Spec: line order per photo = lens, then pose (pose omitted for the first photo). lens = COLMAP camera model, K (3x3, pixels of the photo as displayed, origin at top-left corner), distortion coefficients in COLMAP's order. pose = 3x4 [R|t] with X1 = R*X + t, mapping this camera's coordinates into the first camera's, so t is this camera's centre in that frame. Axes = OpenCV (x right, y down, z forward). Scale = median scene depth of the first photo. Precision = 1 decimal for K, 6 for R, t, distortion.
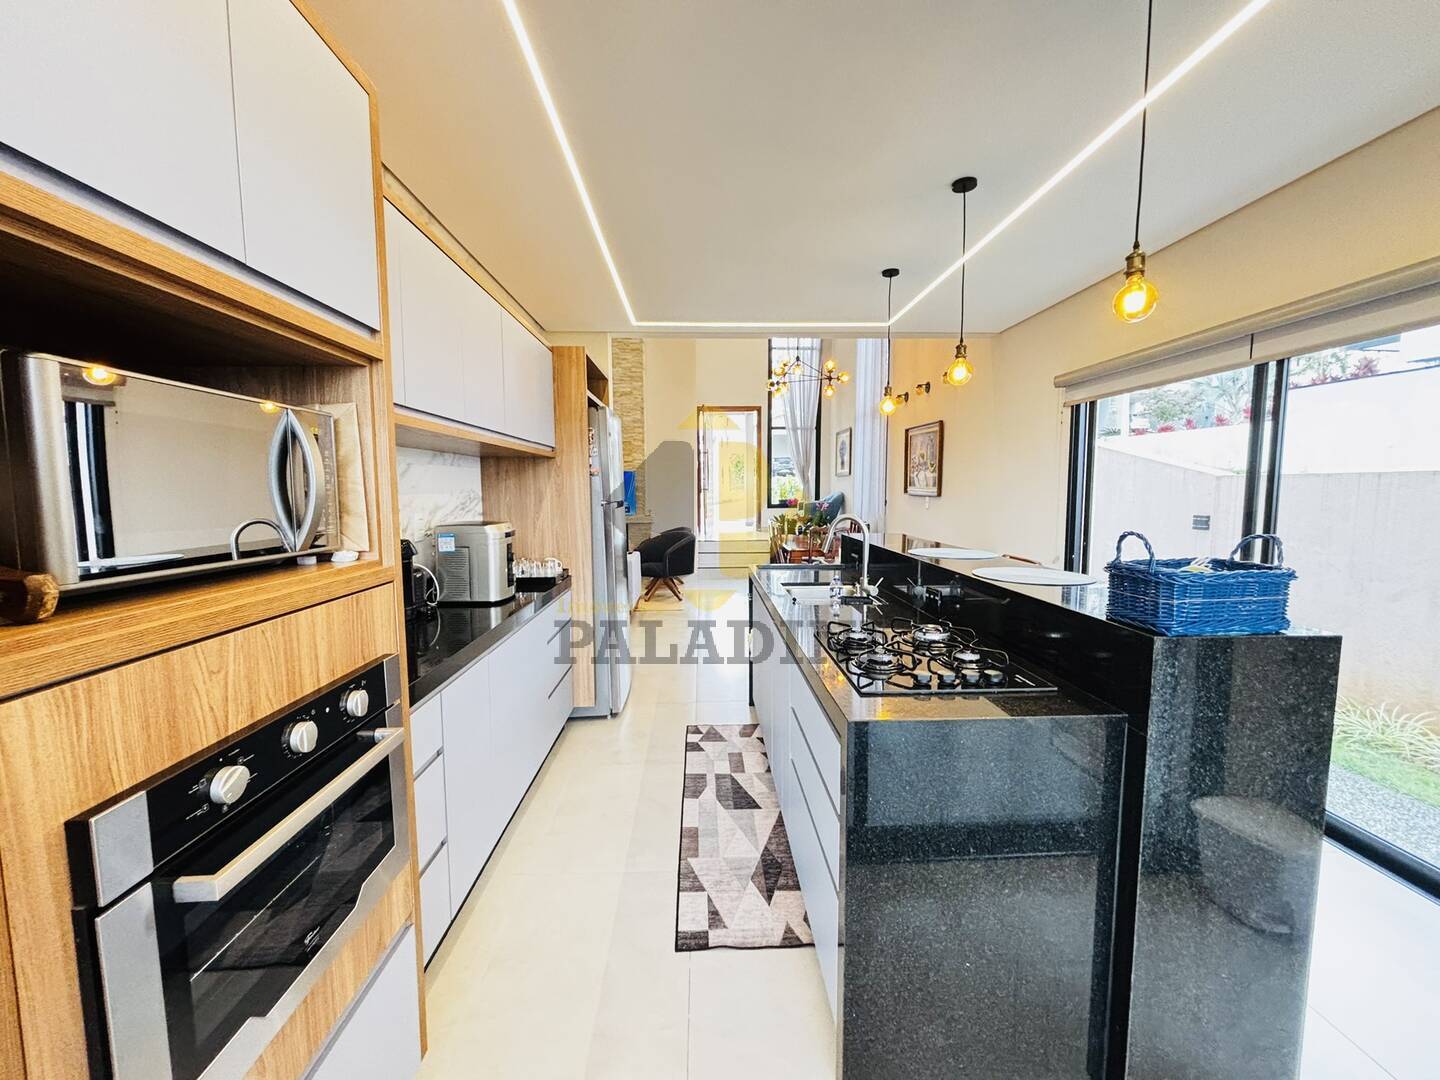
lens RADIAL K [[579.2, 0, 716.1], [0, 579.2, 545.1], [0, 0, 1]] dist [-0.001567, -0.000019]
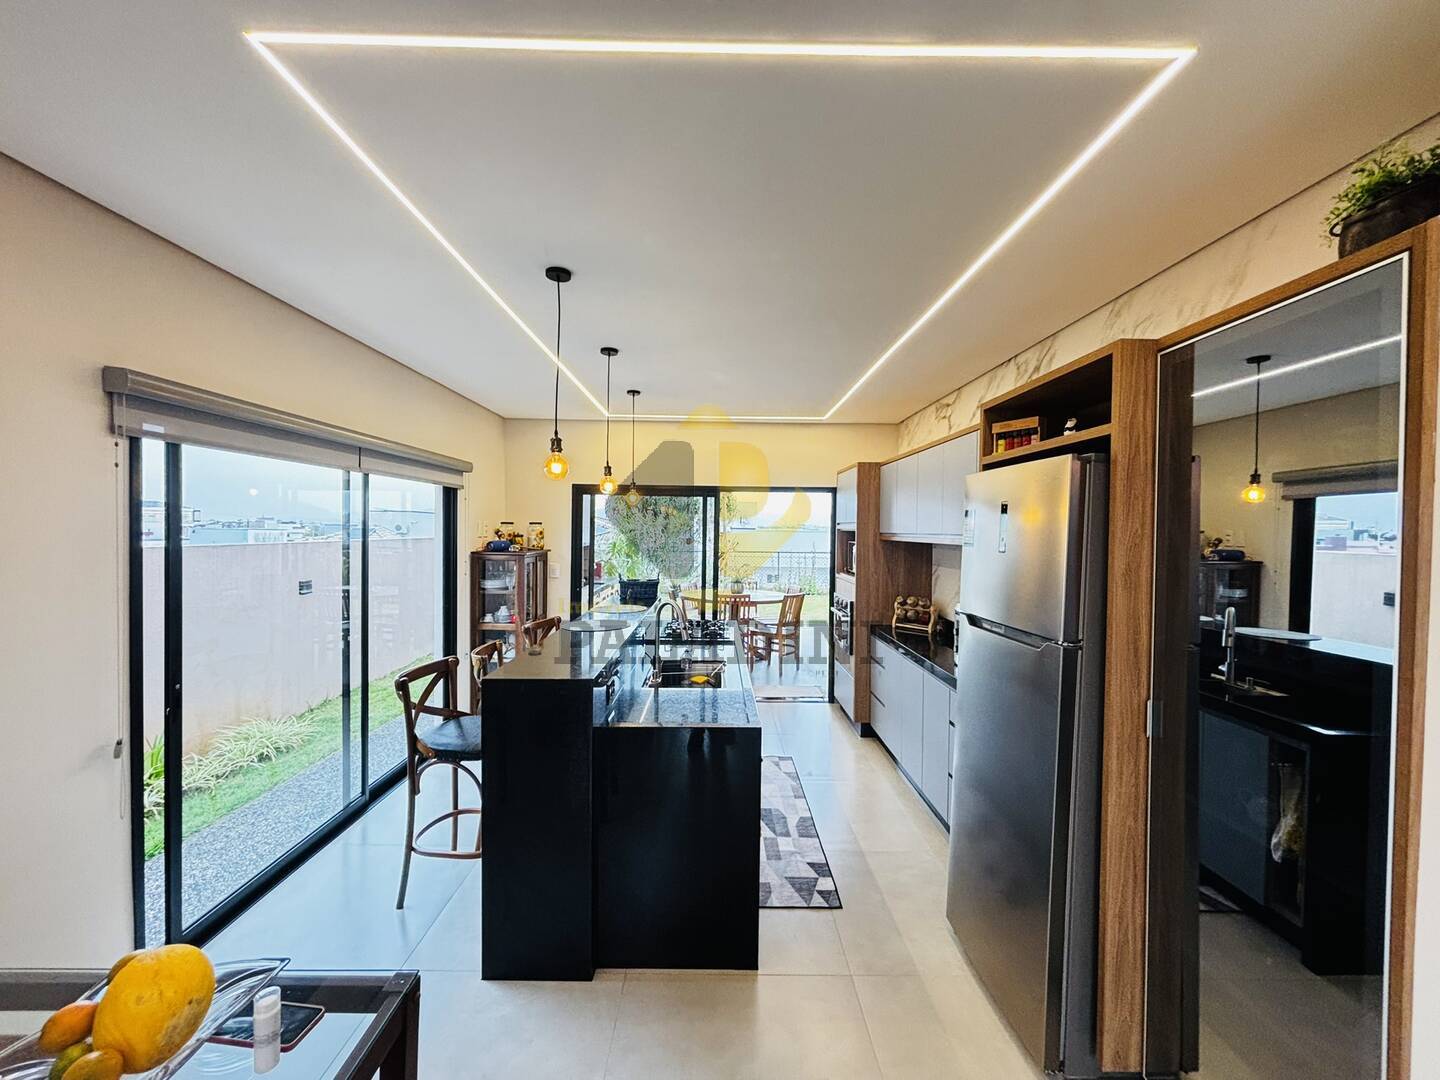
lens RADIAL K [[579.2, 0, 718.6], [0, 579.2, 539.6], [0, 0, 1]] dist [-0.001567, -0.000019]
pose [[-0.999718, -0.004151, 0.023378, 0.113625], [-0.001643, 0.994333, 0.106300, -0.288052], [-0.023686, 0.106232, -0.994059, 2.056529]]
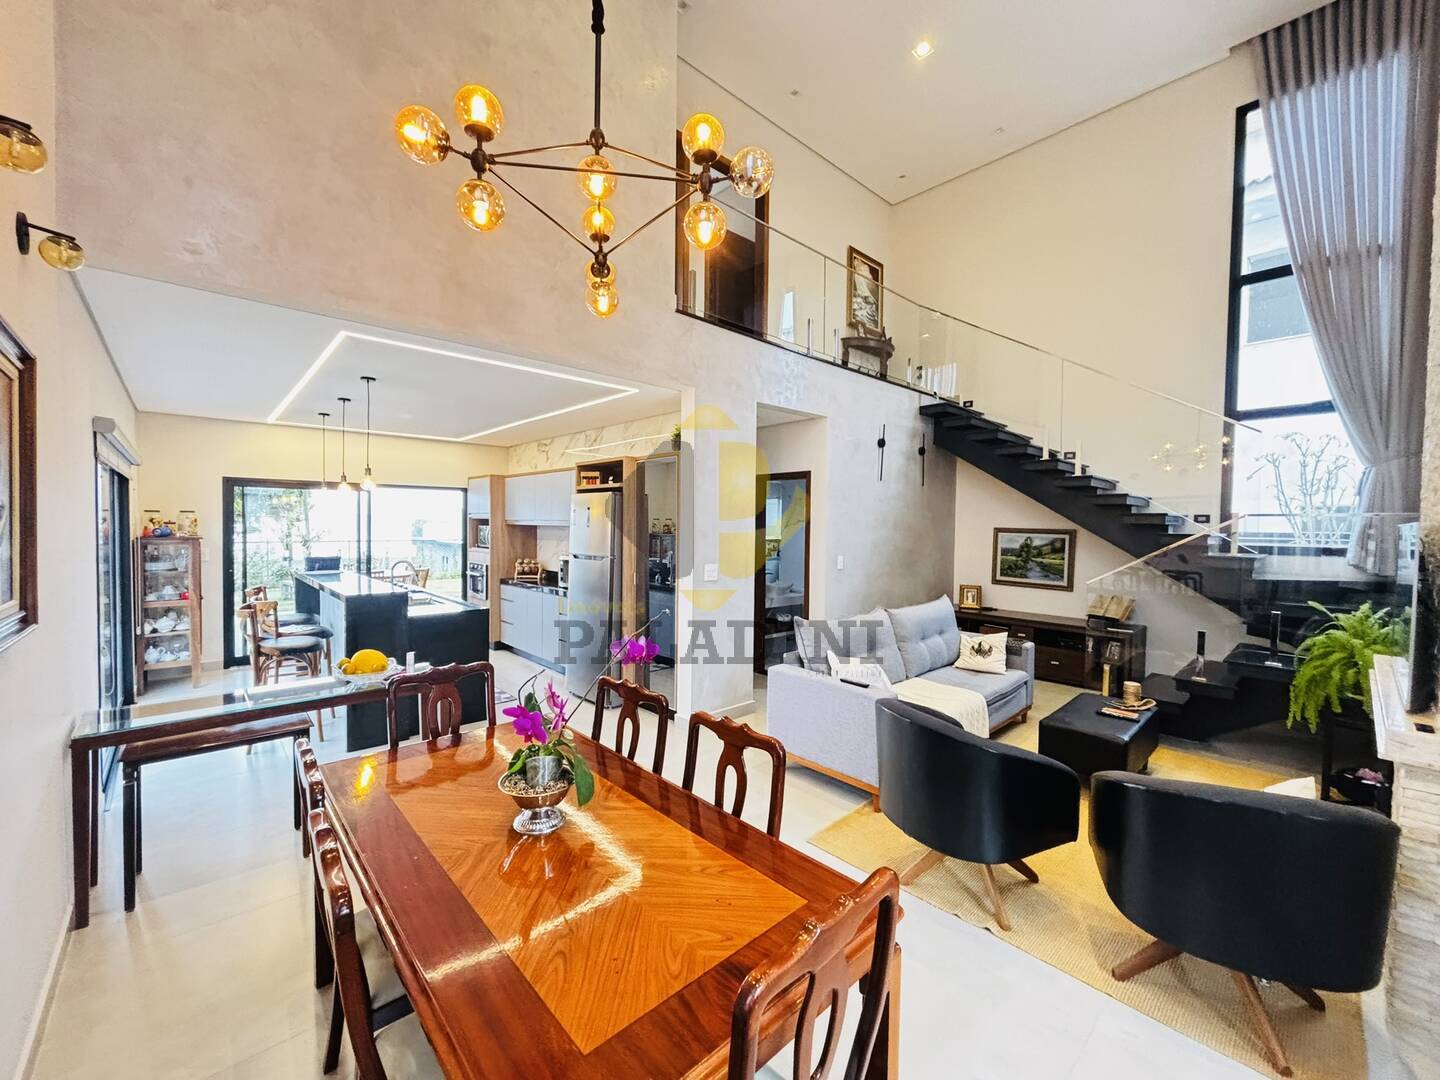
lens RADIAL K [[579.2, 0, 718.5], [0, 579.2, 541.5], [0, 0, 1]] dist [-0.001567, -0.000019]
pose [[-0.755845, 0.018988, -0.654475, 0.671963], [-0.064265, 0.992601, 0.103017, -0.366862], [0.651589, 0.119924, -0.749032, 2.990592]]
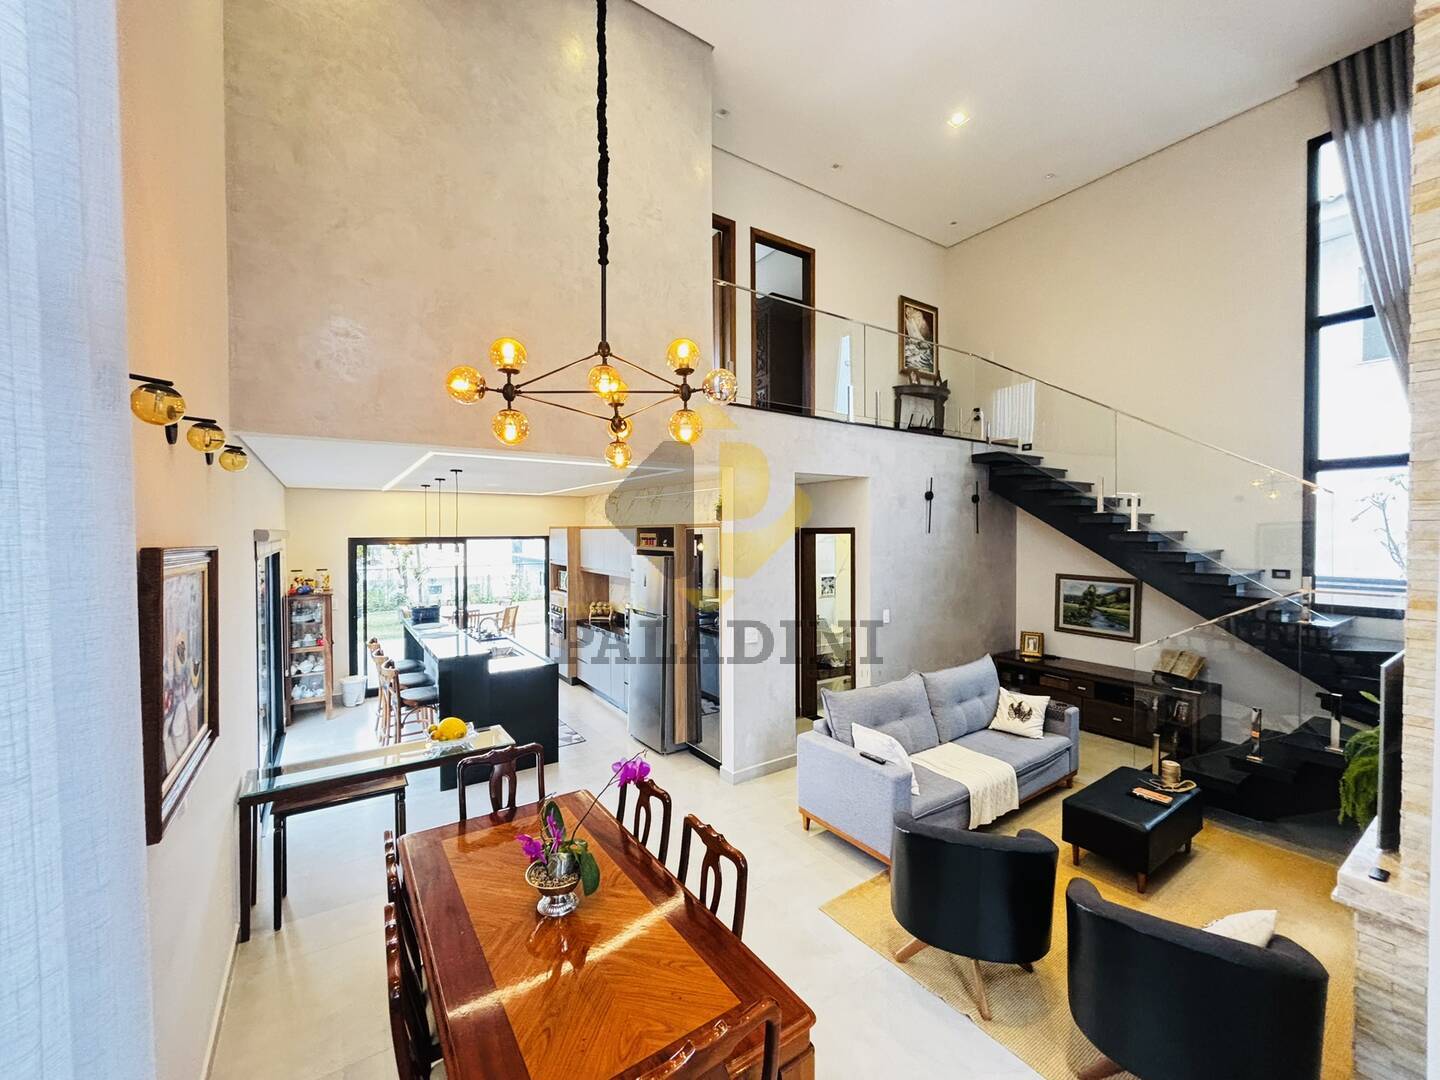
lens RADIAL K [[579.2, 0, 718.4], [0, 579.2, 542.3], [0, 0, 1]] dist [-0.001567, -0.000019]
pose [[-0.844457, 0.021637, -0.535187, 0.644600], [-0.037544, 0.994335, 0.099440, -0.564268], [0.534307, 0.104066, -0.838860, 3.159603]]
